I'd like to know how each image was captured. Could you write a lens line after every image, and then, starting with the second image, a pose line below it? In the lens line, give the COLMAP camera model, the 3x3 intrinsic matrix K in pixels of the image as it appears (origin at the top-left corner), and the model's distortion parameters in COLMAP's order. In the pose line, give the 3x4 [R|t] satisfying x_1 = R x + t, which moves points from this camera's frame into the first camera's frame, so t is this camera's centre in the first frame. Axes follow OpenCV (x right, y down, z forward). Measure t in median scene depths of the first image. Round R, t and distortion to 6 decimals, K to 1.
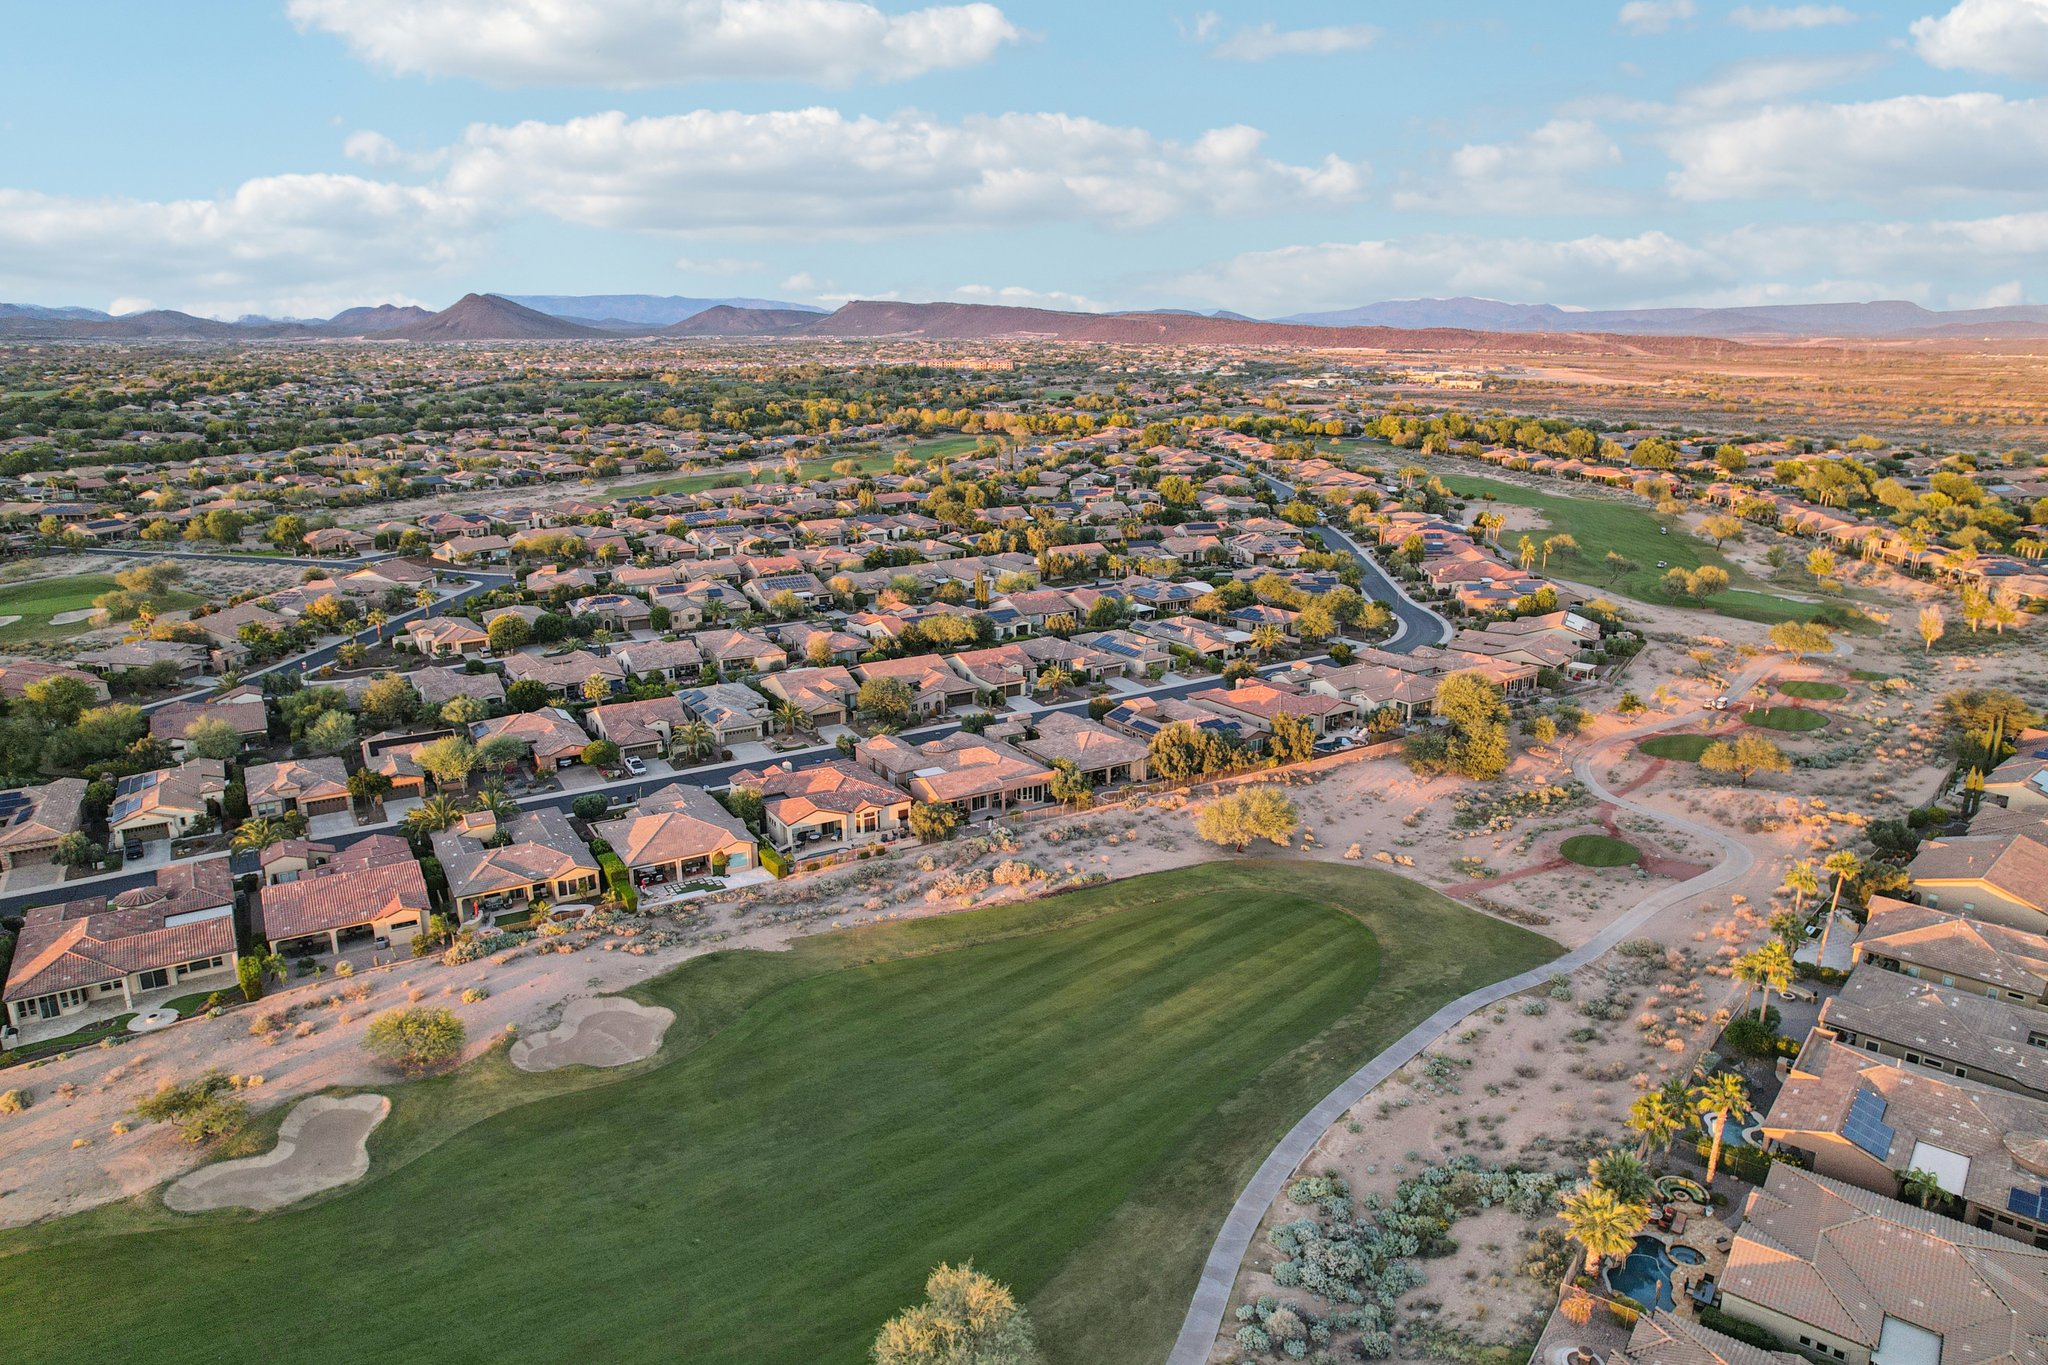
lens RADIAL K [[1324.9, 0, 1035.4], [0, 1324.9, 691.4], [0, 0, 1]] dist [-0.068346, 0.054985]
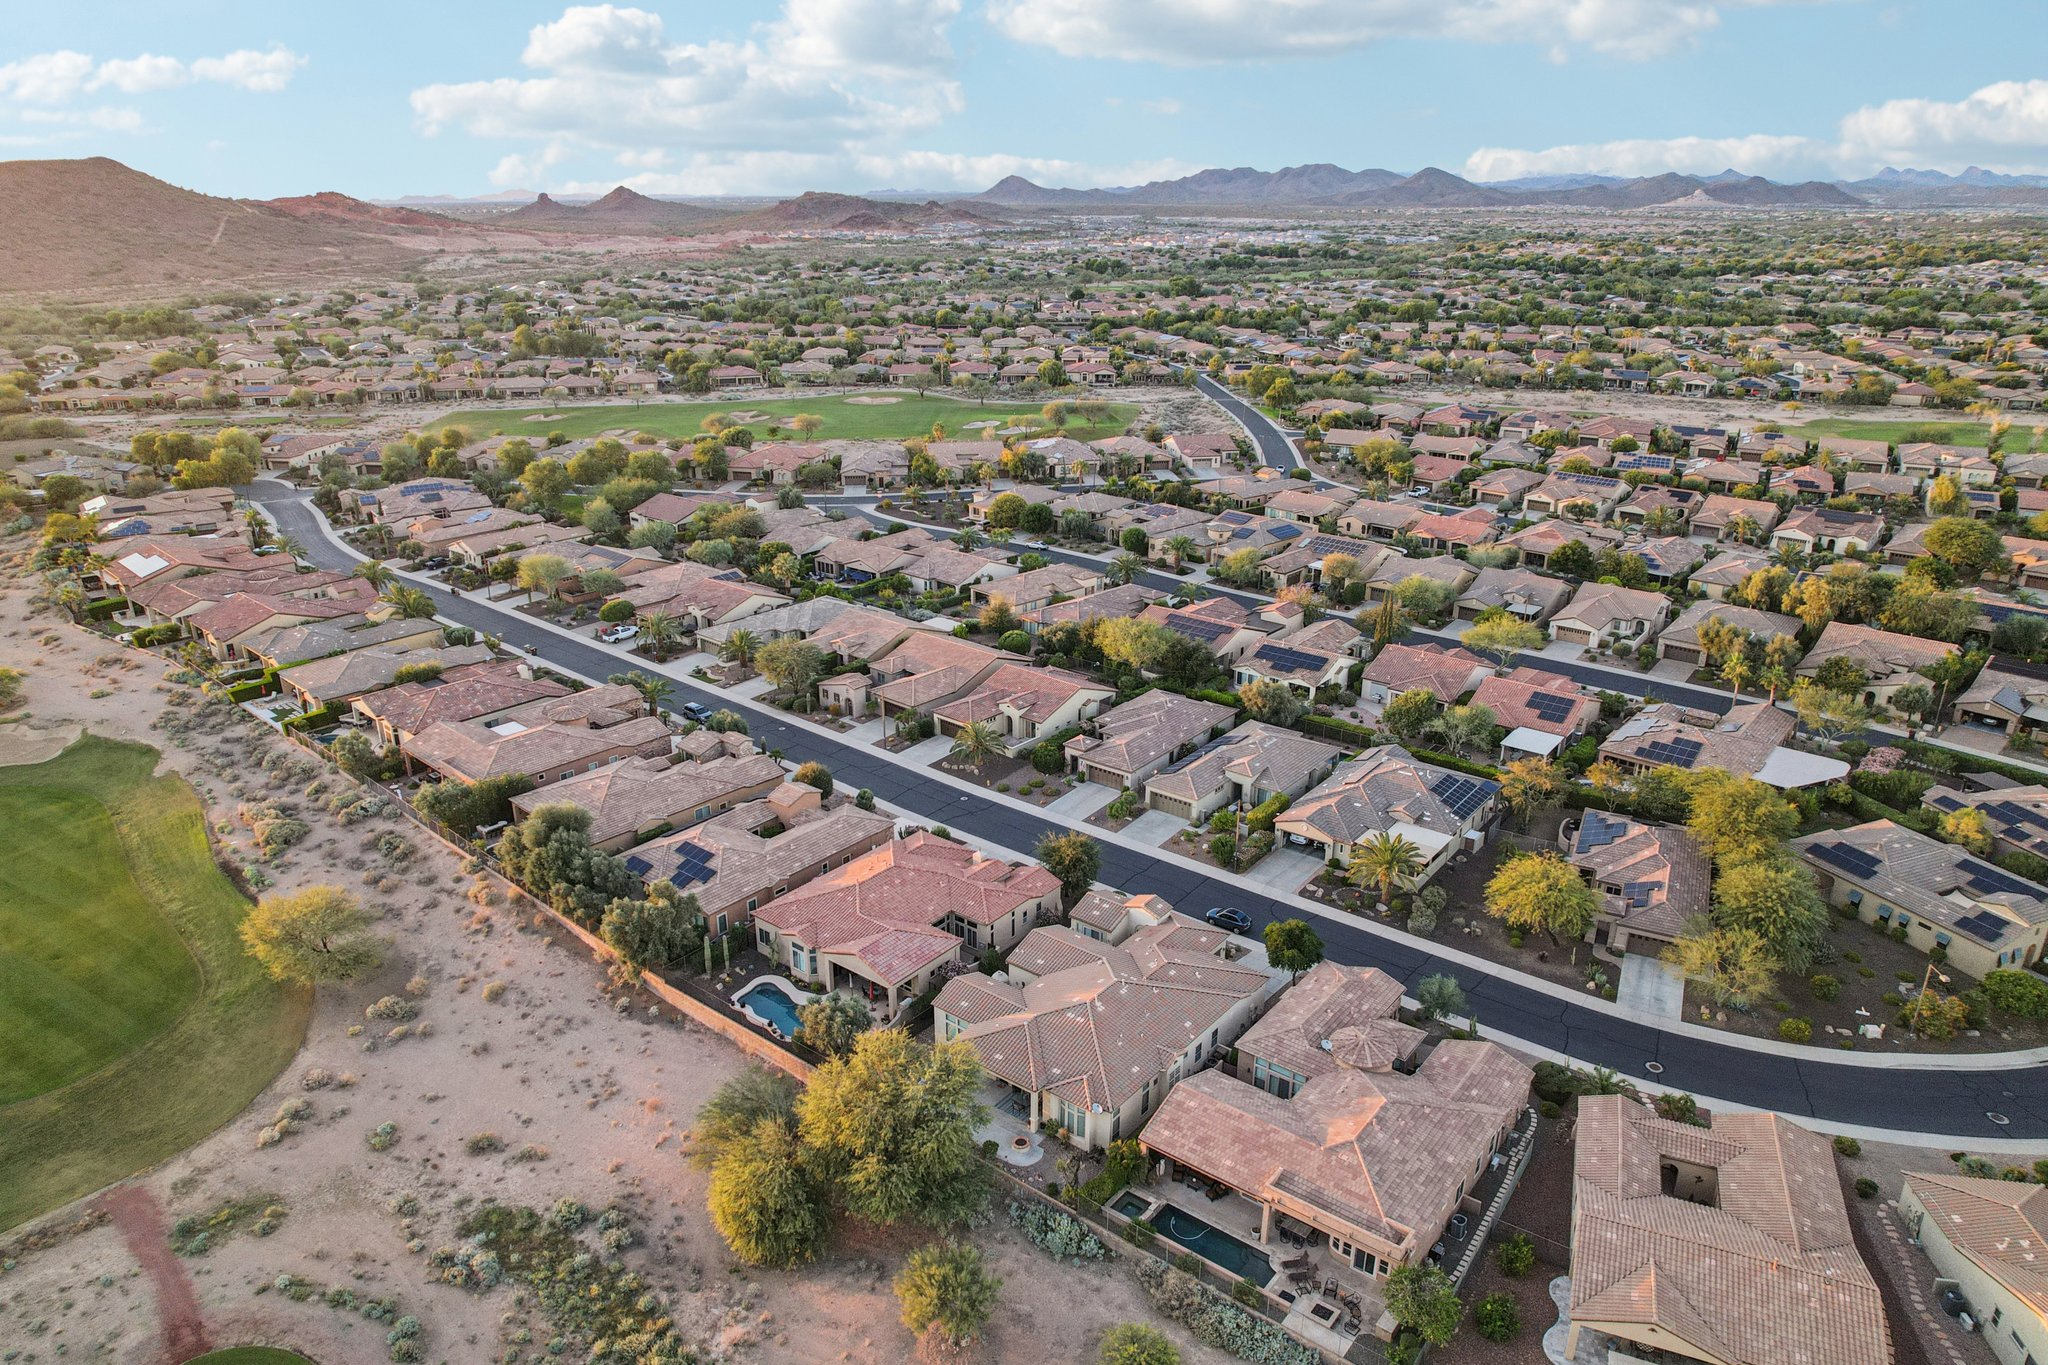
lens RADIAL K [[1324.9, 0, 1035.4], [0, 1324.9, 691.4], [0, 0, 1]] dist [-0.068346, 0.054985]
pose [[0.305910, 0.335127, -0.891128, 0.379716], [-0.257217, 0.930284, 0.261554, -0.133187], [0.916656, 0.149202, 0.370783, 0.491618]]
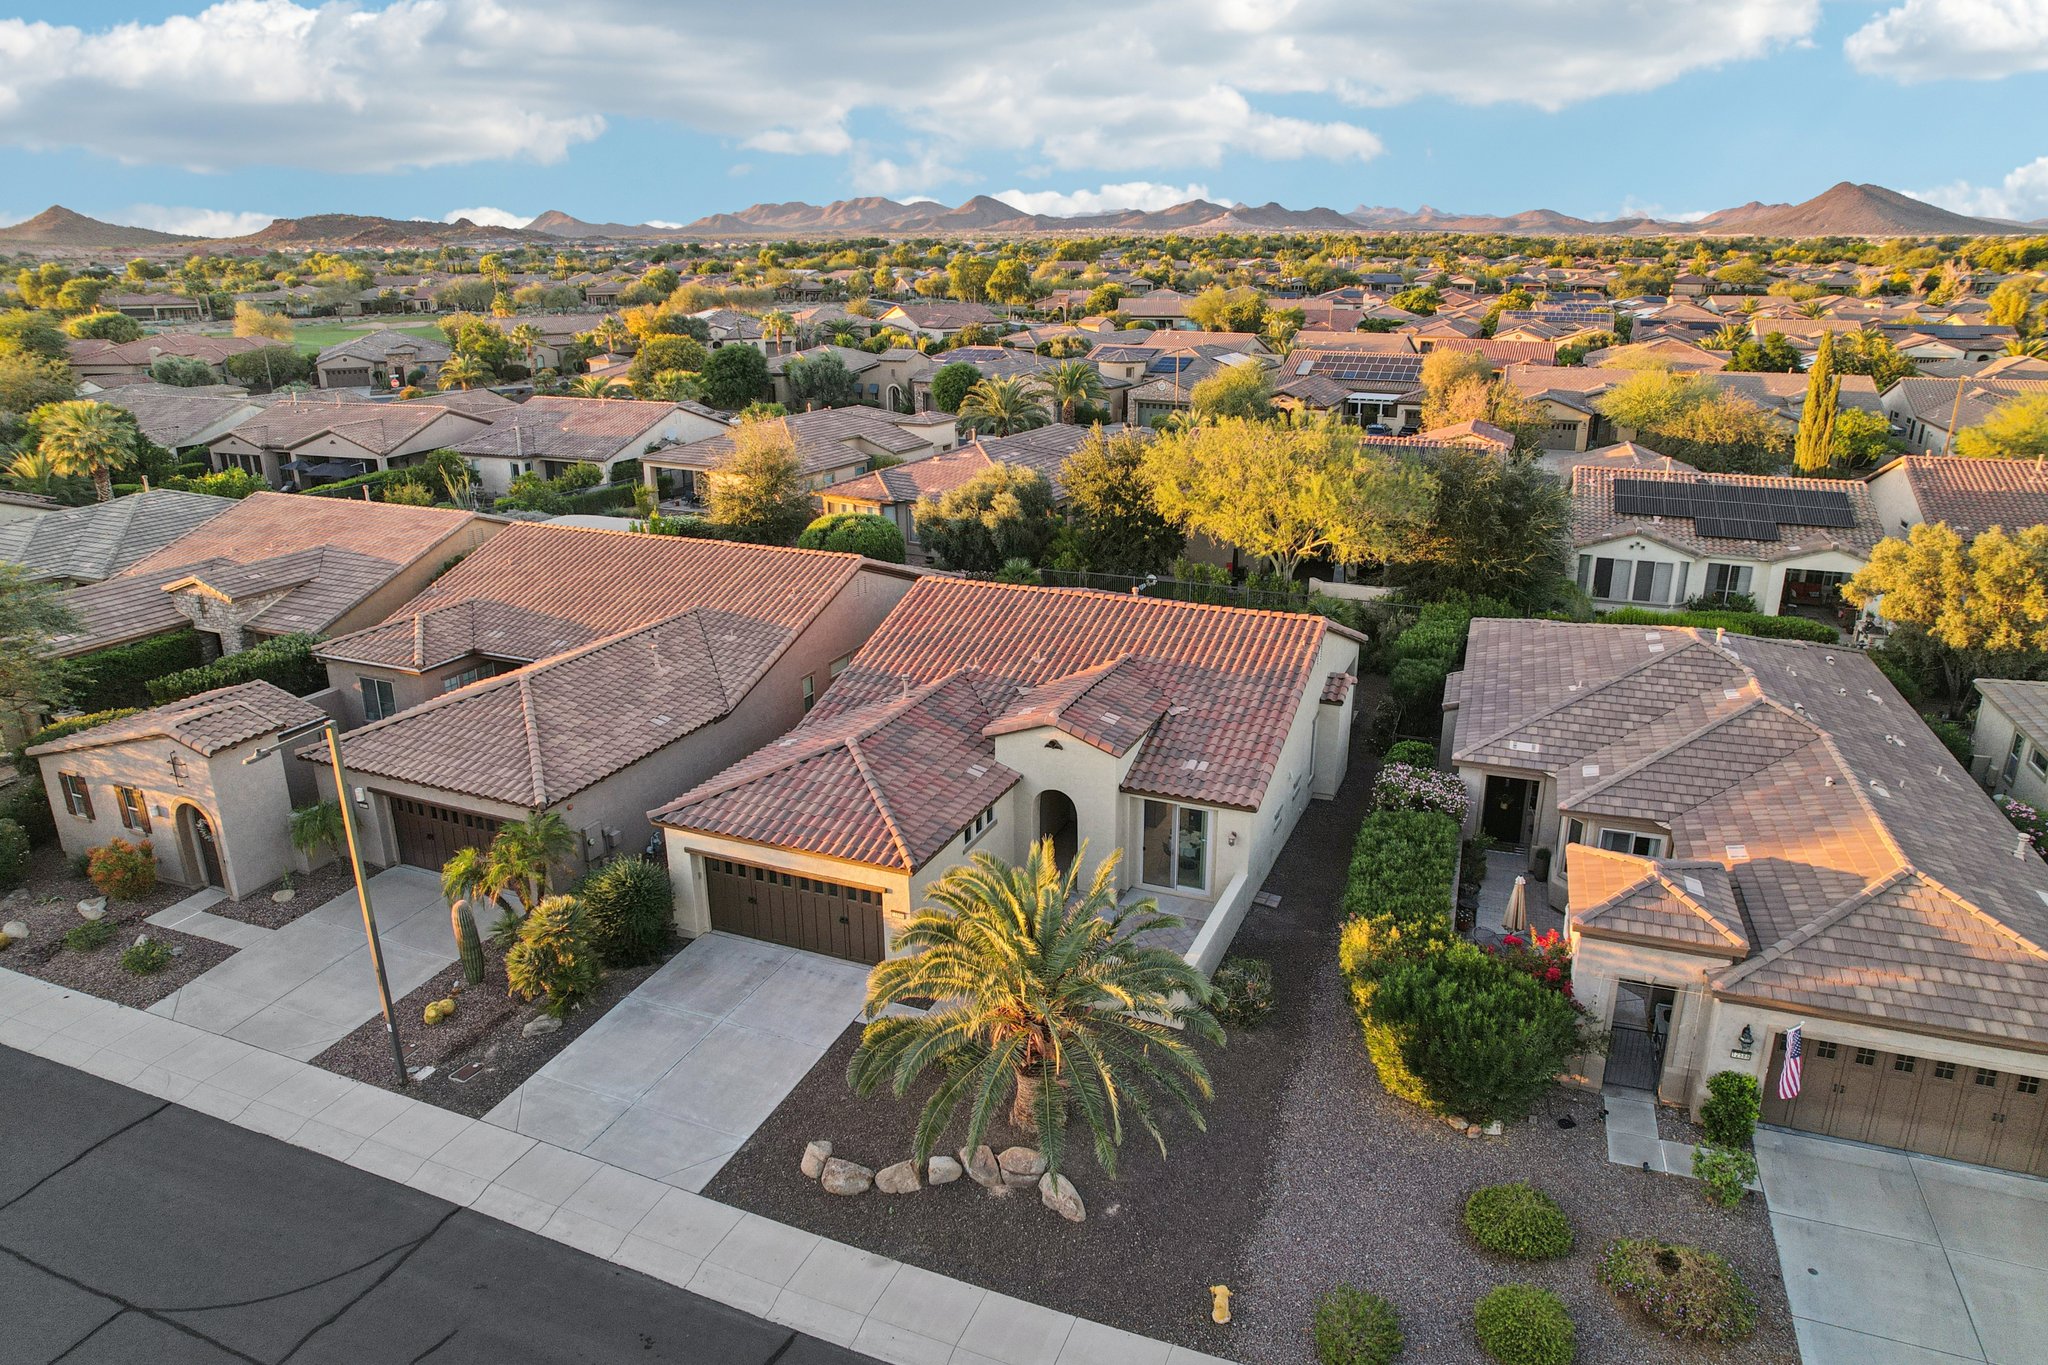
lens RADIAL K [[1324.9, 0, 1035.4], [0, 1324.9, 691.4], [0, 0, 1]] dist [-0.068346, 0.054985]
pose [[0.589545, 0.262528, -0.763882, 0.054779], [-0.213869, 0.962690, 0.165794, -0.029819], [0.778908, 0.065627, 0.623695, 0.590951]]
